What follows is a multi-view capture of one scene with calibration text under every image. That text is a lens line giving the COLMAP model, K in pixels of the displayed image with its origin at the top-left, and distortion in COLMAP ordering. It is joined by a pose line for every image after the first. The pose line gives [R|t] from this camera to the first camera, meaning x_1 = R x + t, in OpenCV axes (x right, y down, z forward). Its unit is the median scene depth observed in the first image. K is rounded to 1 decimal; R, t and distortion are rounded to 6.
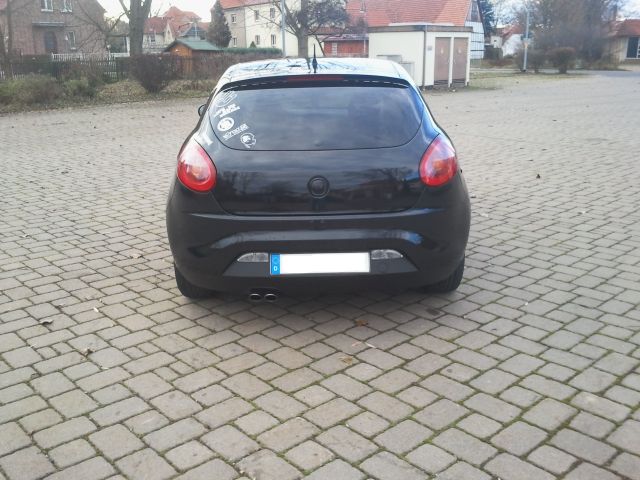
lens RADIAL K [[655.0, 0, 320.0], [0, 655.0, 240.0], [0, 0, 1]] dist [0.092025, -0.335456]
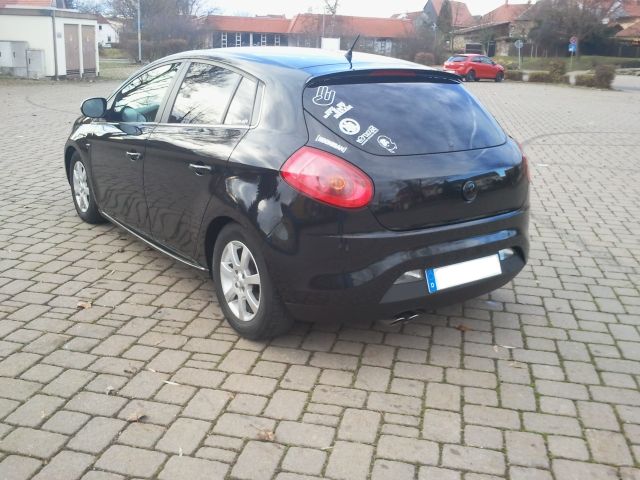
lens RADIAL K [[655.0, 0, 320.0], [0, 655.0, 240.0], [0, 0, 1]] dist [0.092025, -0.335456]
pose [[0.809289, -0.122652, 0.574463, -0.638641], [0.114836, 0.992123, 0.050048, -0.073442], [-0.576076, 0.025466, 0.816999, 0.316902]]
